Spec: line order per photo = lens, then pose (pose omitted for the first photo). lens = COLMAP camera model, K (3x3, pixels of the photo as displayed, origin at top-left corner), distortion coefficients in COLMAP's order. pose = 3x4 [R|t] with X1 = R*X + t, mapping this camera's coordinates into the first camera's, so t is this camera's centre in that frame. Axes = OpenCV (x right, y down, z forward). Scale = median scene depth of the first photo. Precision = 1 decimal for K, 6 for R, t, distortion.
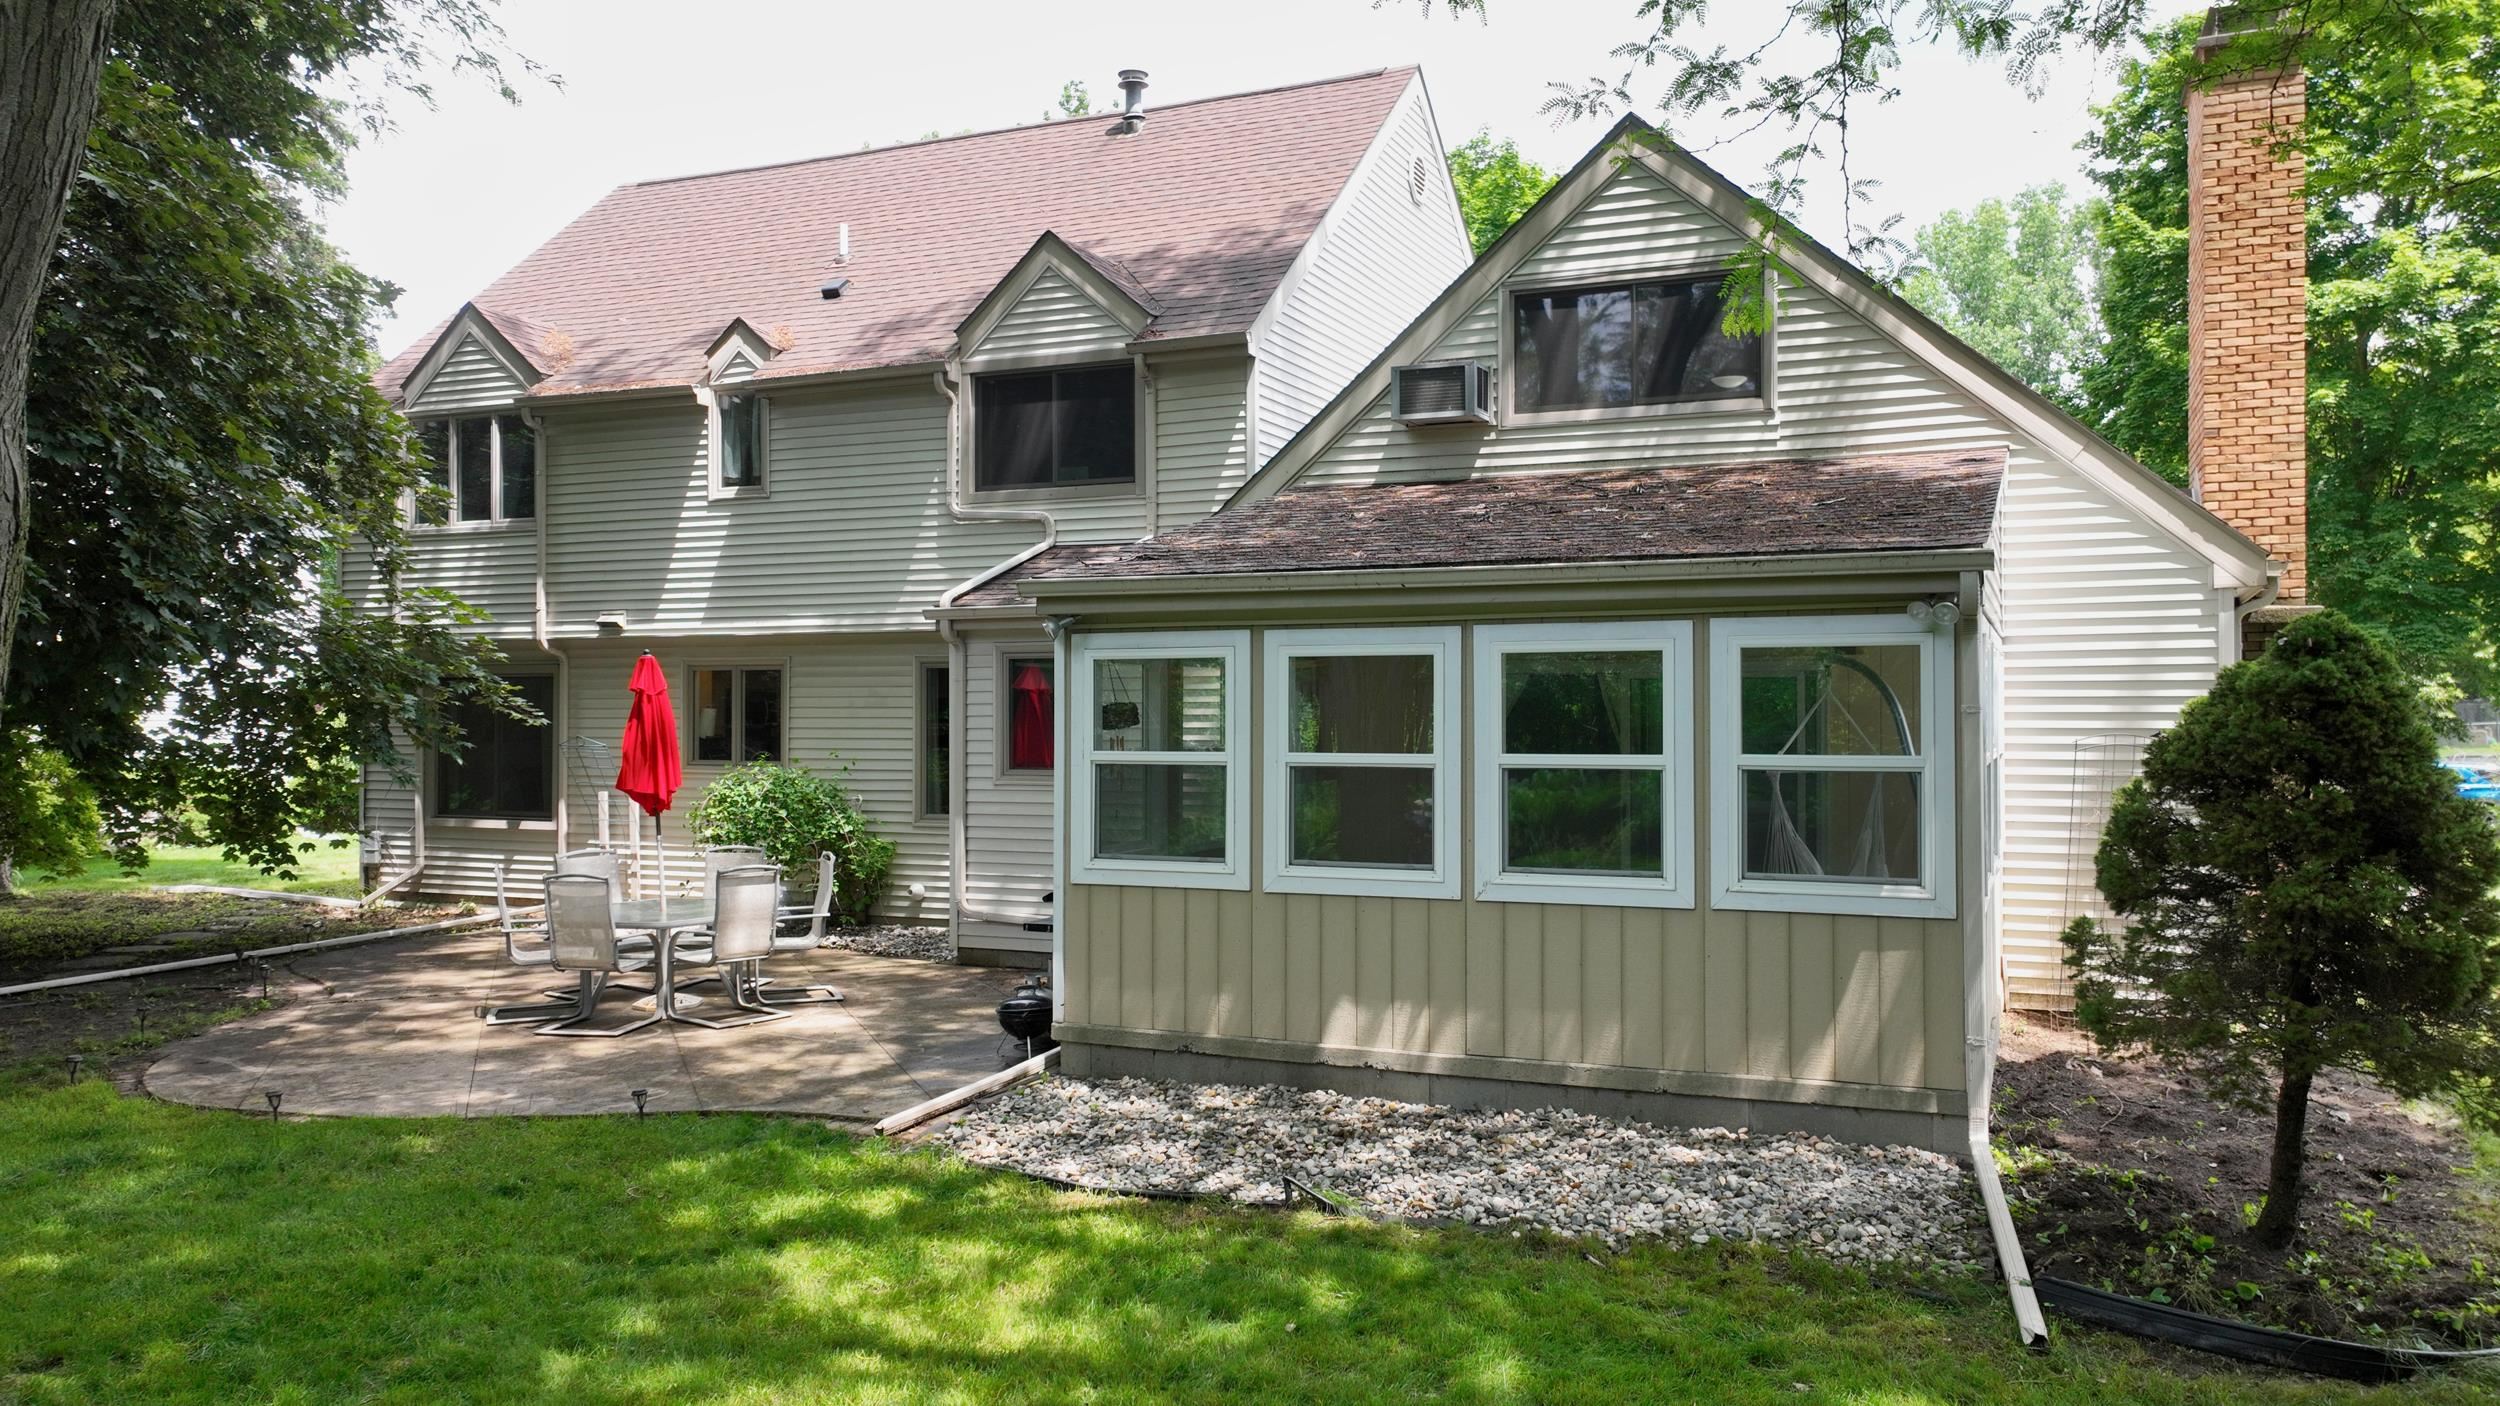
lens RADIAL K [[1852.4, 0, 1250.0], [0, 1852.4, 703.0], [0, 0, 1]] dist [0.019560, -0.001201]
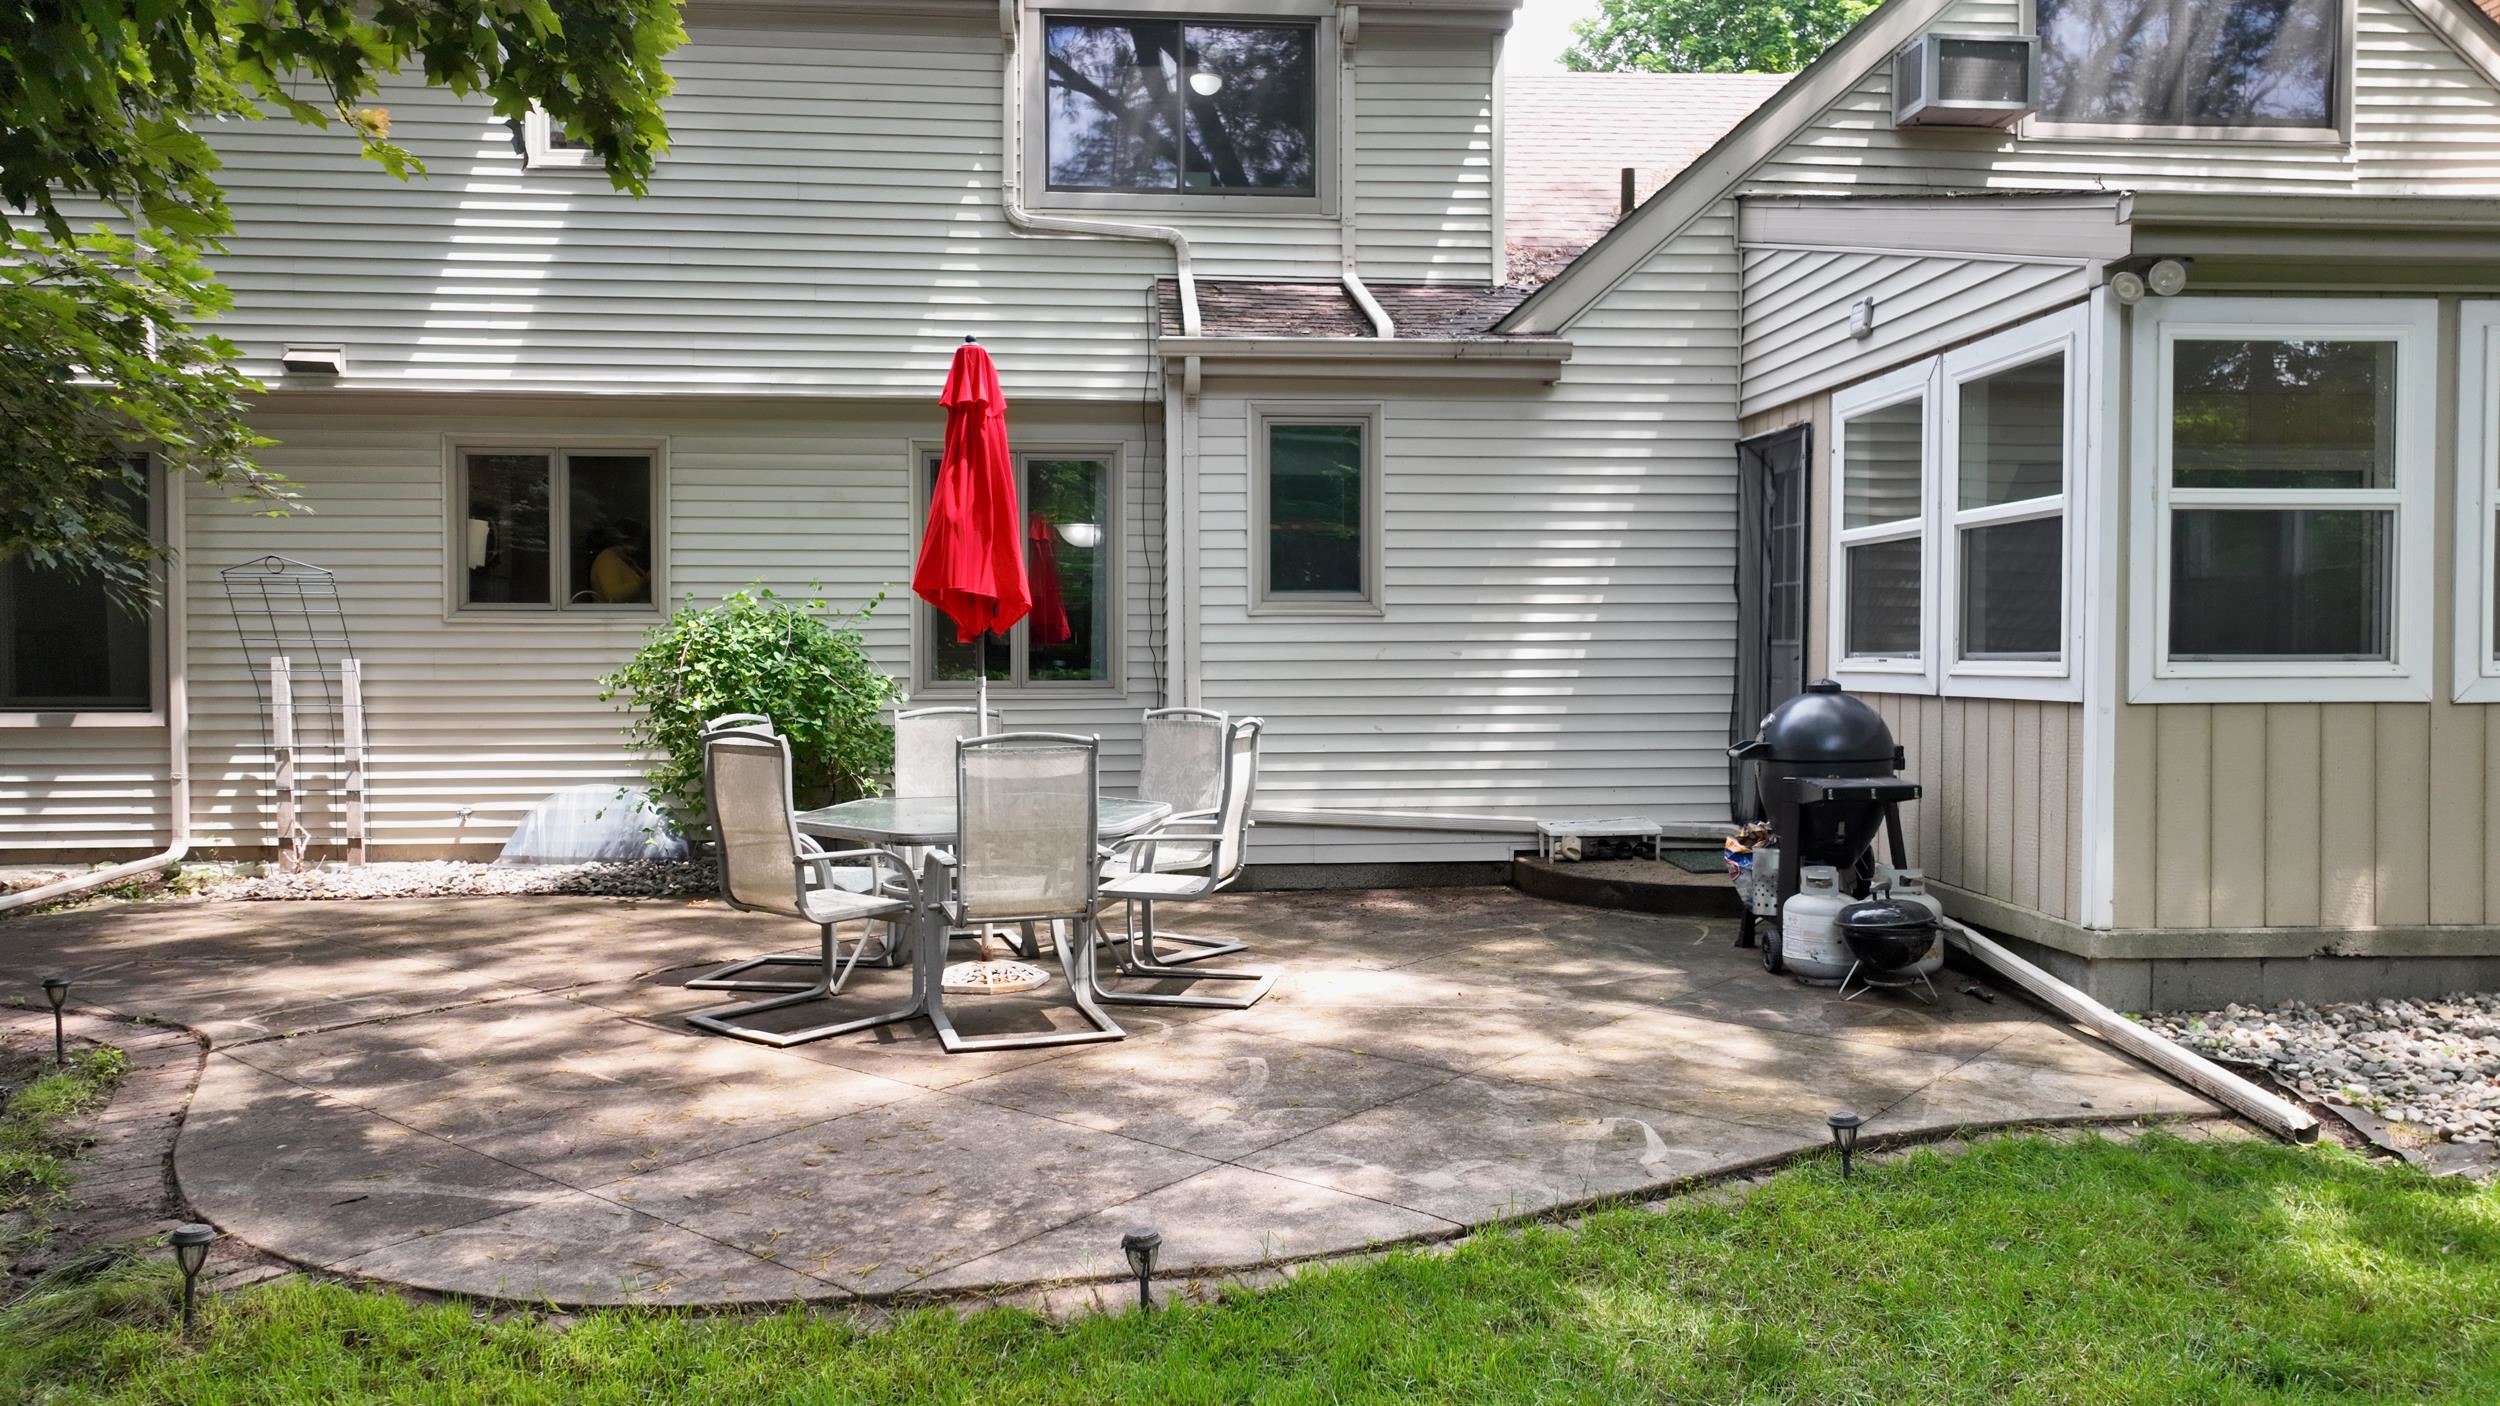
lens RADIAL K [[1852.4, 0, 1250.0], [0, 1852.4, 703.0], [0, 0, 1]] dist [0.019560, -0.001201]
pose [[0.870539, -0.012944, 0.491930, -0.509072], [-0.001349, 0.999587, 0.028689, 0.061774], [-0.492098, -0.025639, 0.870162, 0.467803]]
